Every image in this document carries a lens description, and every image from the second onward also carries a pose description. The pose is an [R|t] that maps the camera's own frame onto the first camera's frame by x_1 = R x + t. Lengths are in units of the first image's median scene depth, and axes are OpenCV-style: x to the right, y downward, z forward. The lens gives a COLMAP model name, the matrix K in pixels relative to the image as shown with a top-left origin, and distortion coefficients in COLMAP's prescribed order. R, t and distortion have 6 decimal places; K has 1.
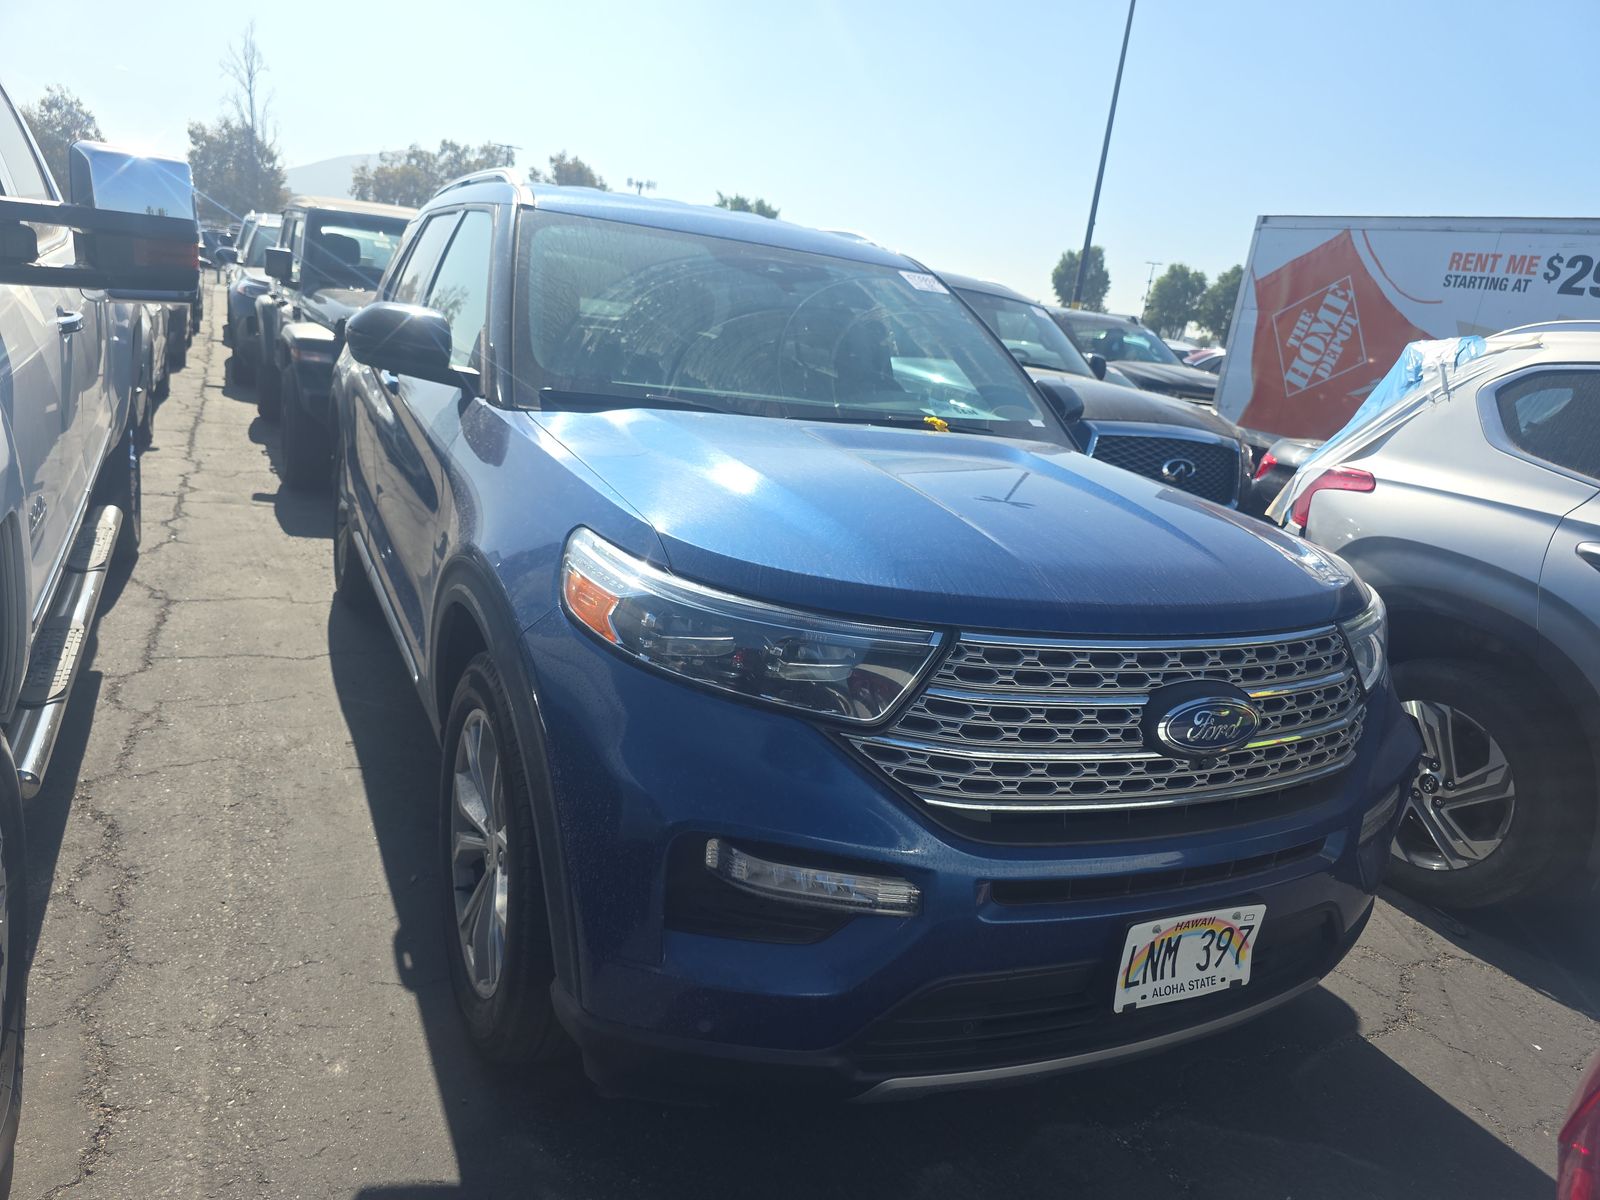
lens RADIAL K [[1099.0, 0, 800.0], [0, 1099.0, 600.0], [0, 0, 1]] dist [0.038401, -0.036805]
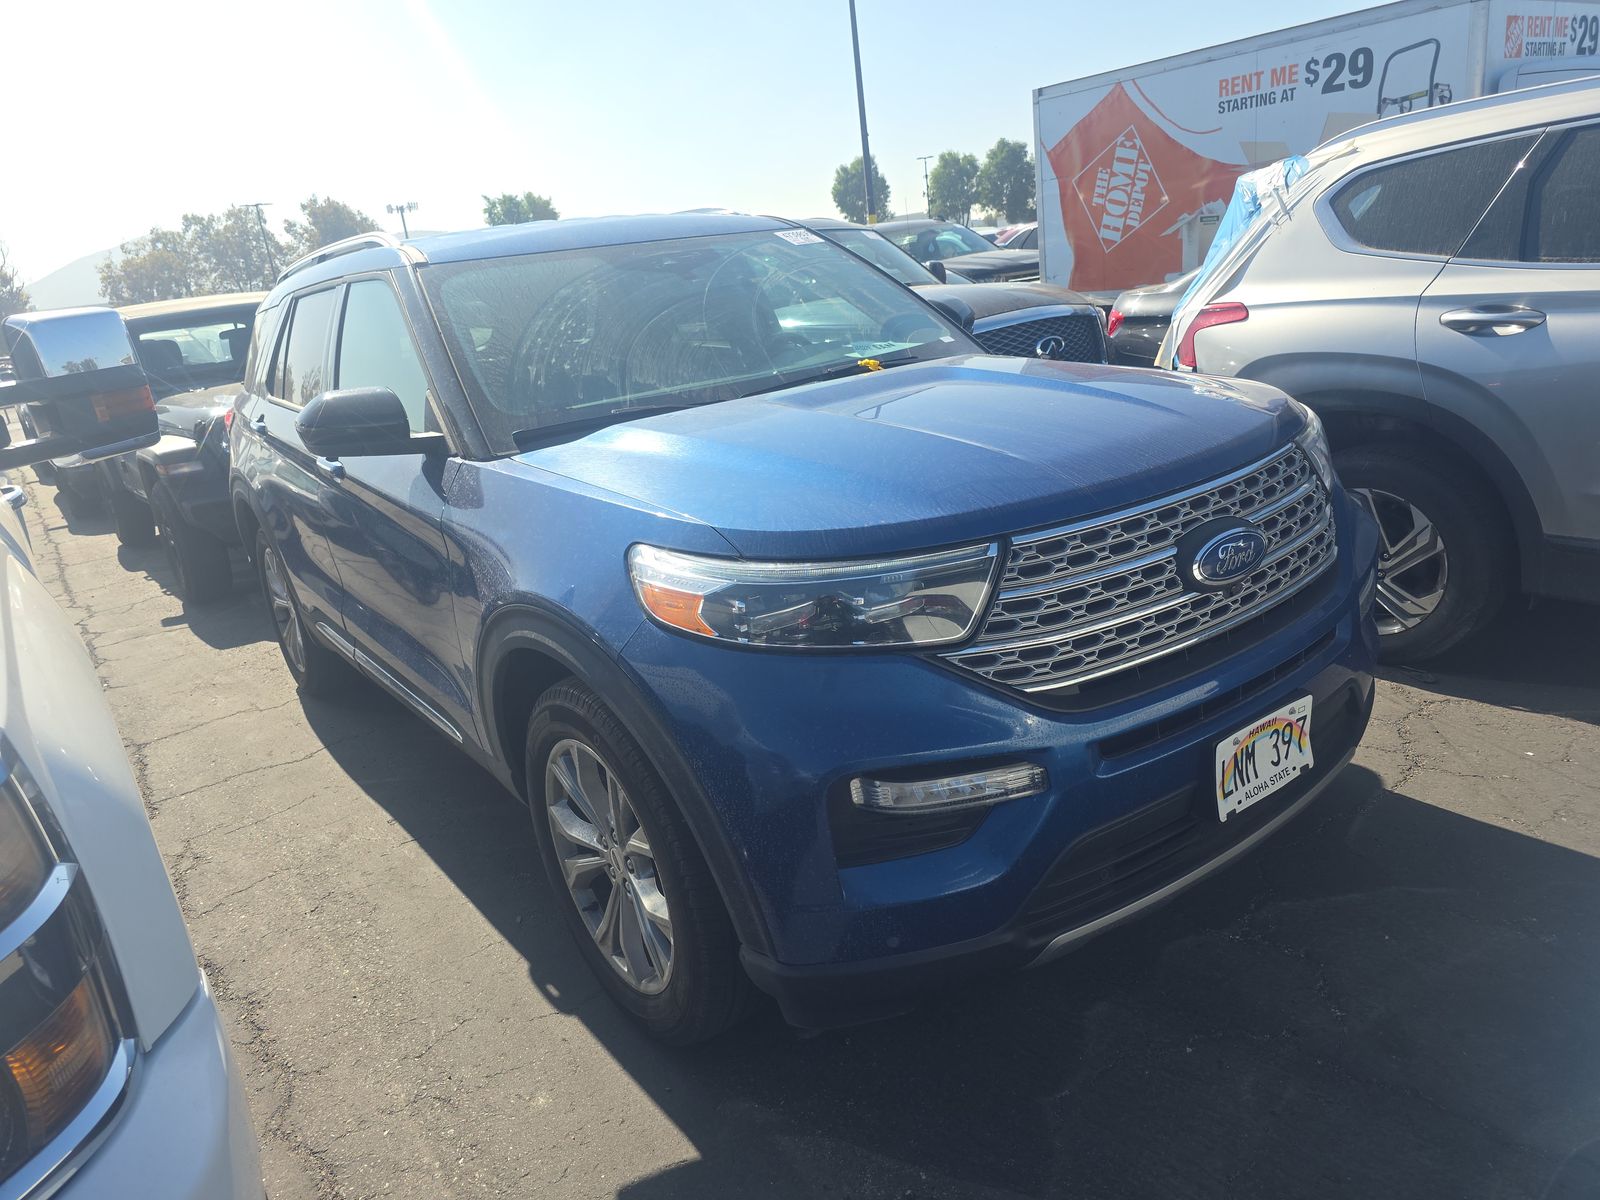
lens RADIAL K [[1091.0, 0, 790.8], [0, 1091.0, 588.5], [0, 0, 1]] dist [0.051775, -0.054013]
pose [[0.954853, -0.283309, 0.089392, -0.109220], [0.280718, 0.958931, 0.040598, -0.017449], [-0.097222, -0.013671, 0.995169, -0.049820]]
